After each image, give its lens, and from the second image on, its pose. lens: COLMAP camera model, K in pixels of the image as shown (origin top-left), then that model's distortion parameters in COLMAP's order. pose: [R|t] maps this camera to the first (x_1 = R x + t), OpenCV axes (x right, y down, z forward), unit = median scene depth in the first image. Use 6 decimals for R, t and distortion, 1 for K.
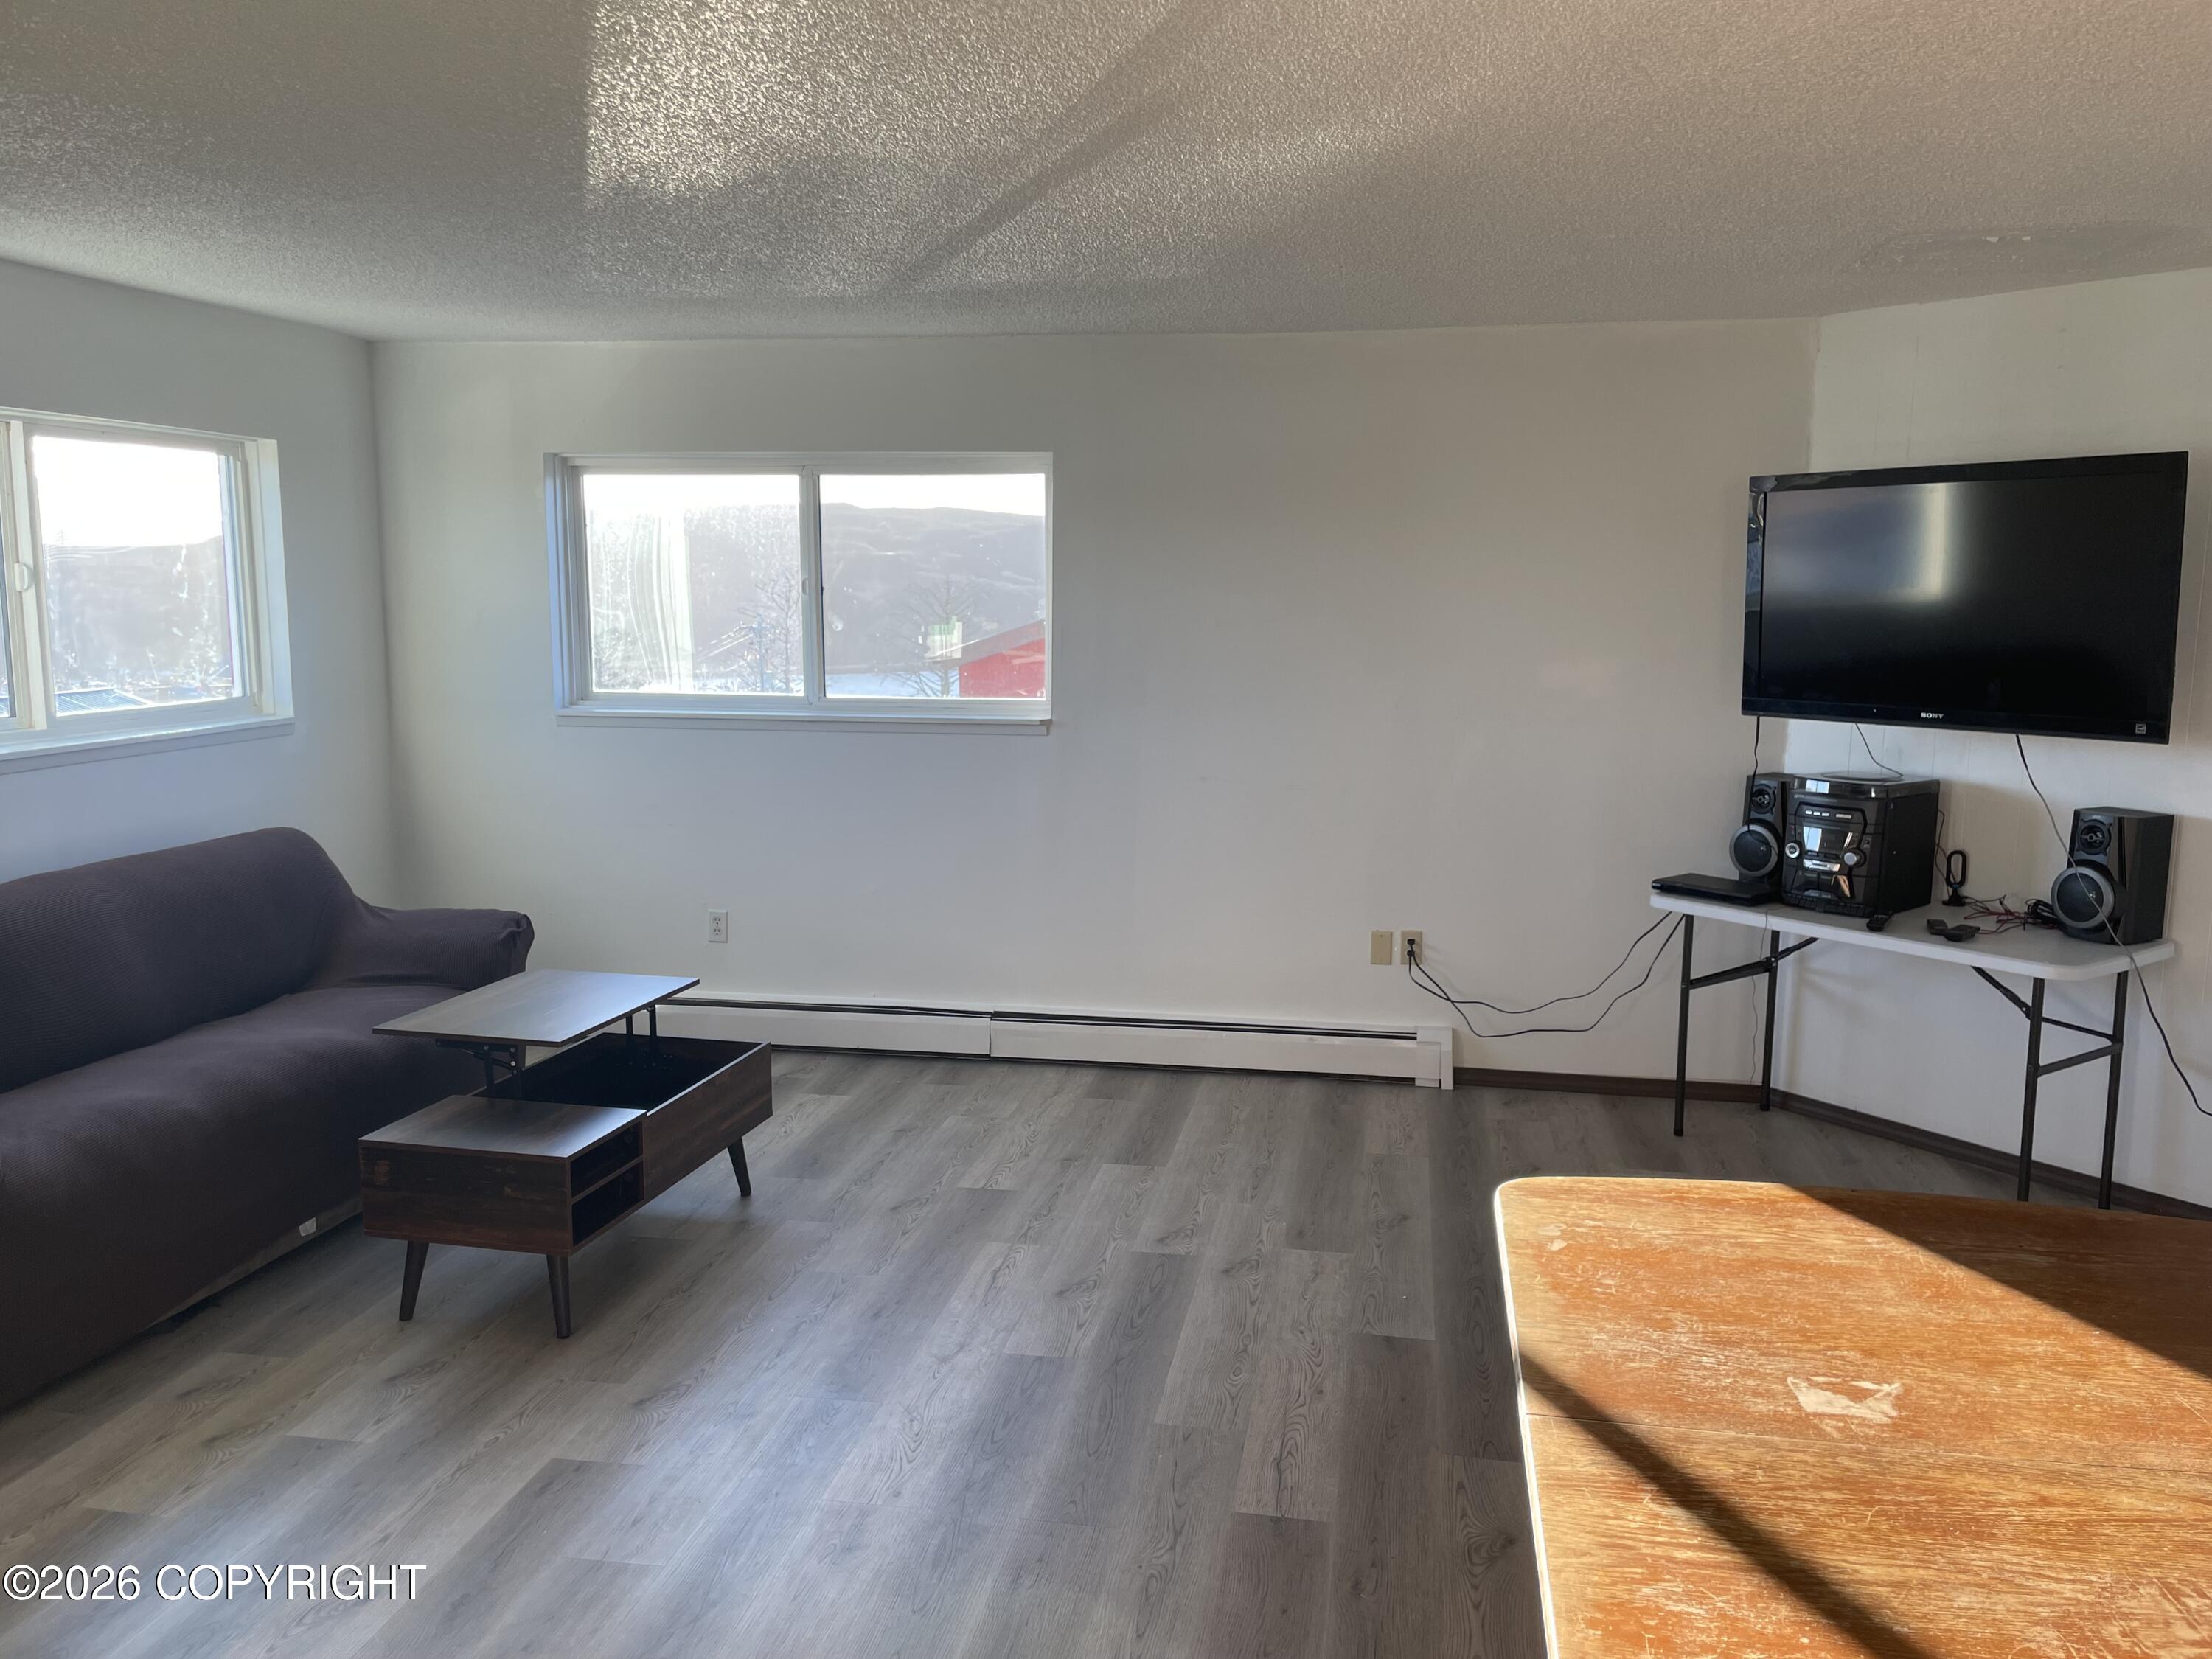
lens RADIAL K [[1680.7, 0, 1104.1], [0, 1680.7, 827.9], [0, 0, 1]] dist [-0.088301, -0.017931]
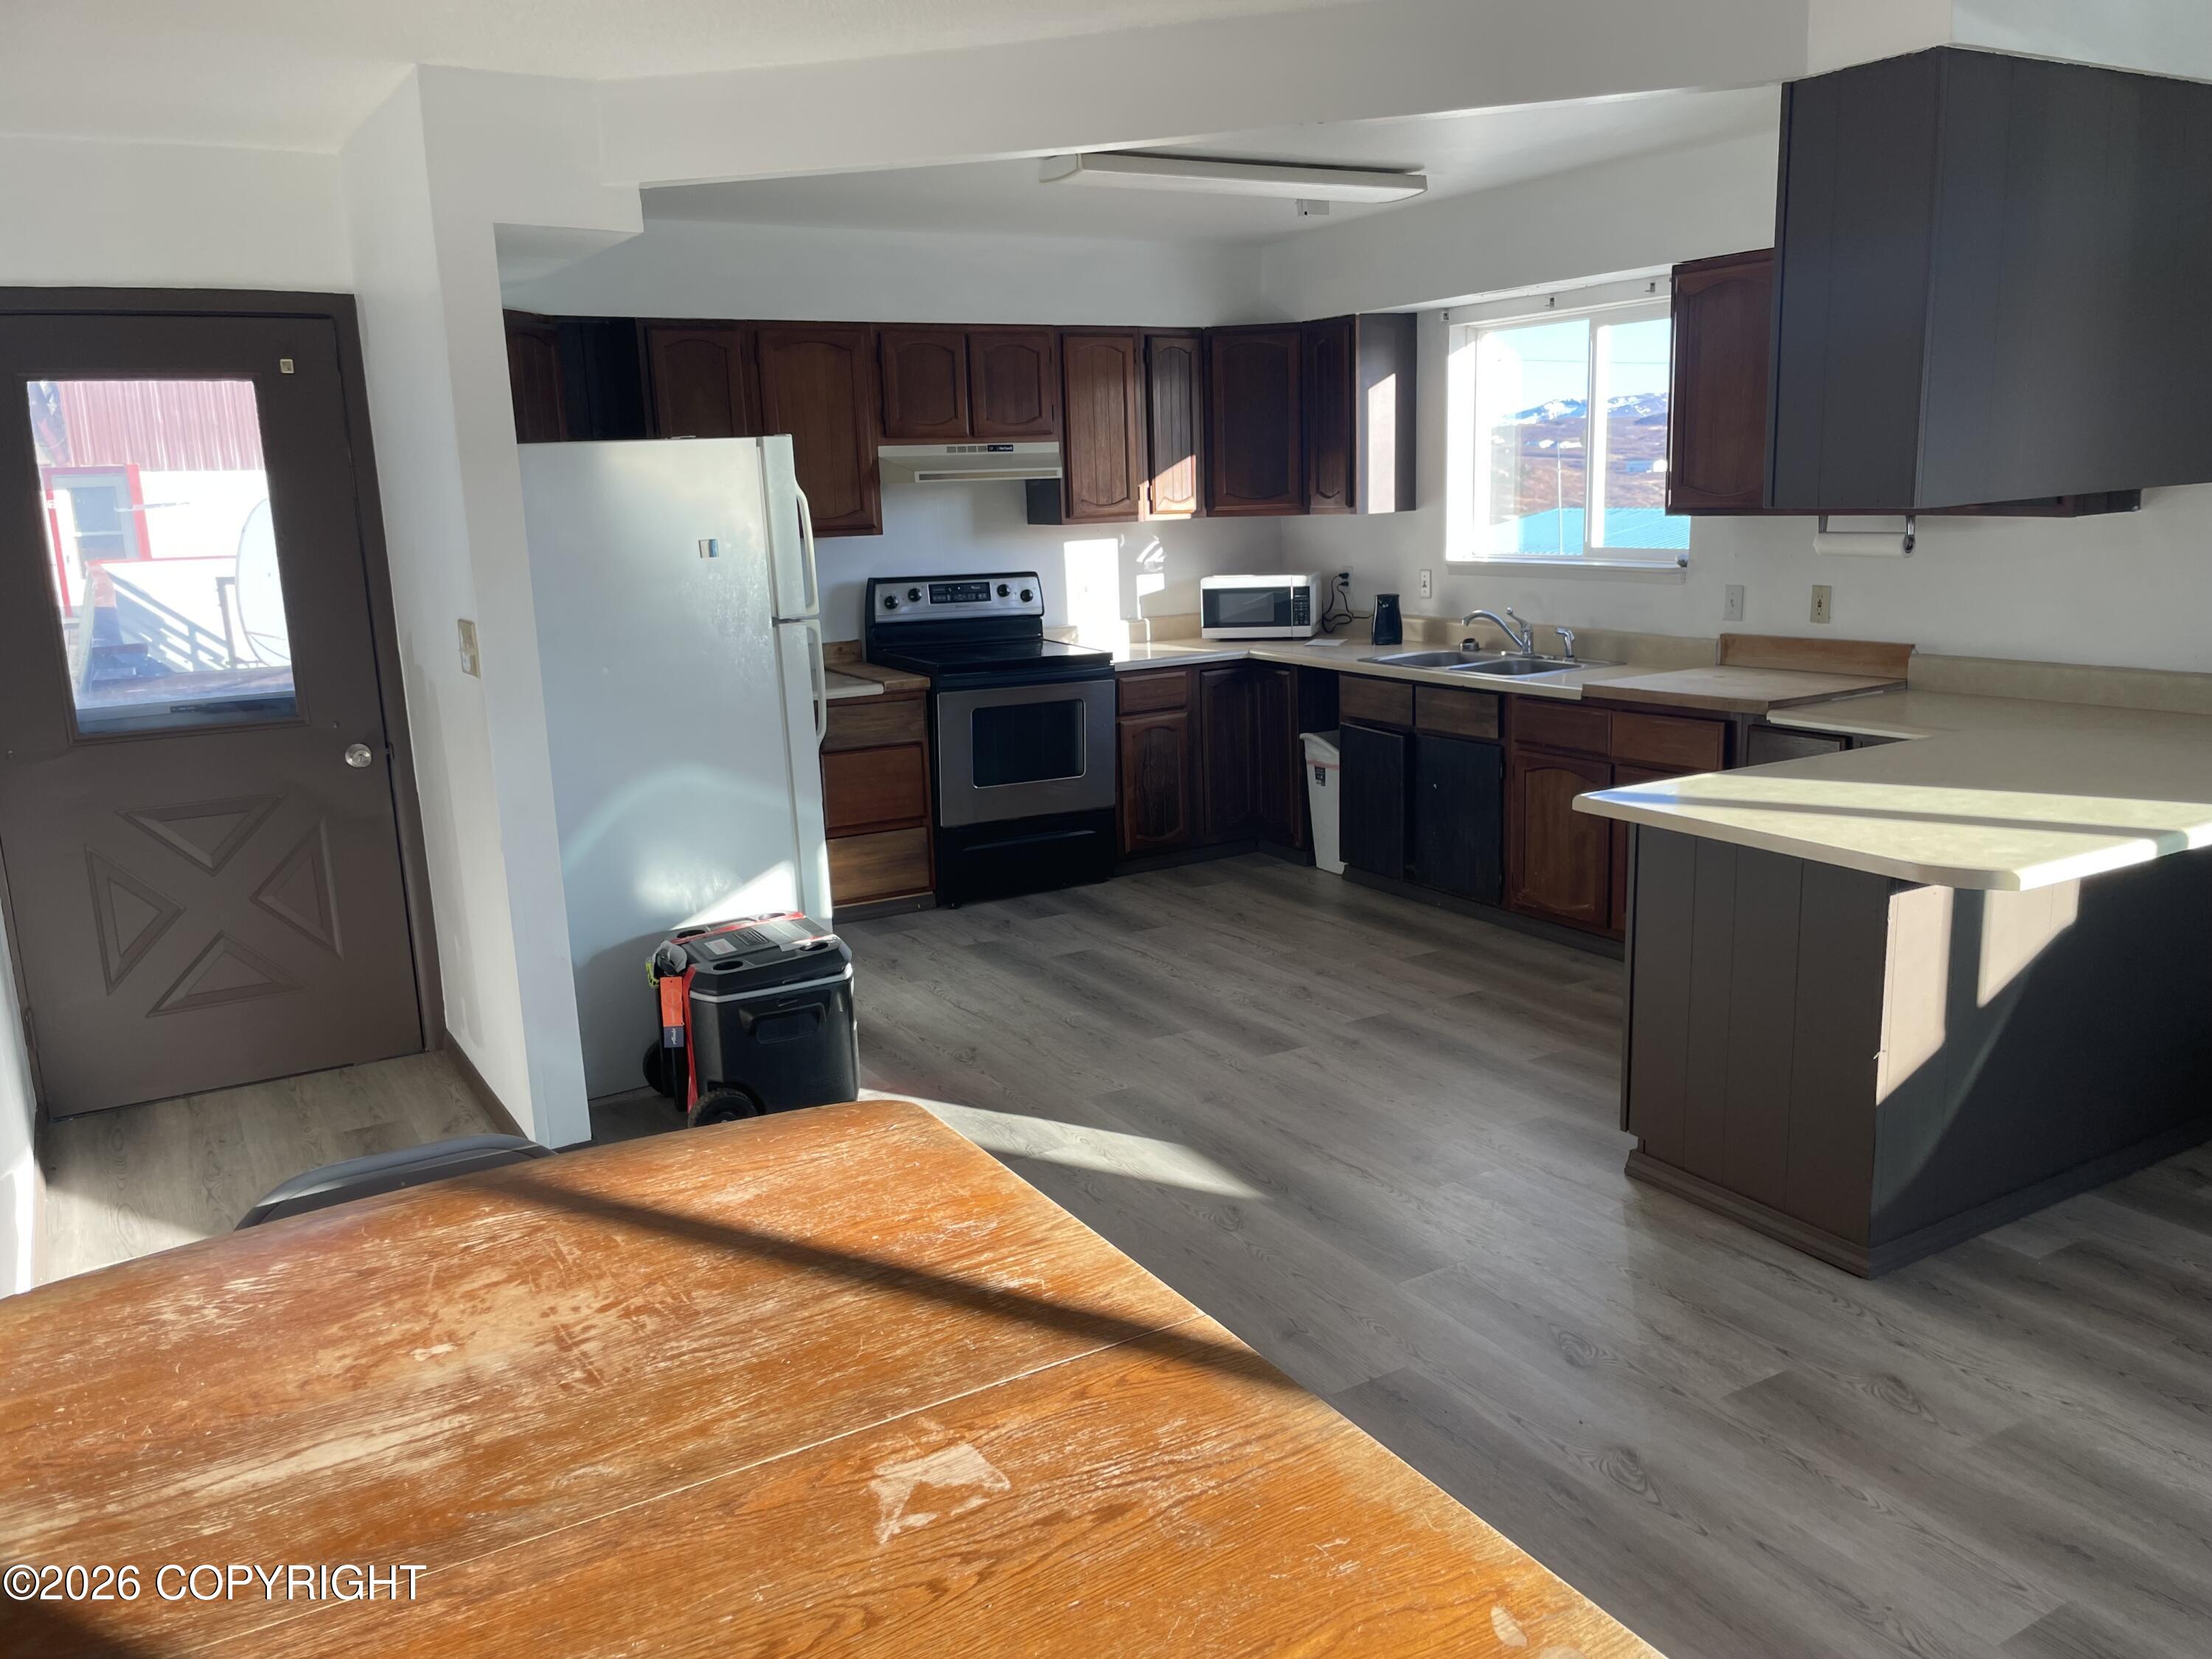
lens RADIAL K [[1680.7, 0, 1108.0], [0, 1680.7, 827.9], [0, 0, 1]] dist [-0.088301, -0.017931]
pose [[-0.758931, 0.167369, -0.629294, 0.972416], [-0.049716, 0.948690, 0.312274, -0.243888], [0.649270, 0.268280, -0.711670, 1.774876]]
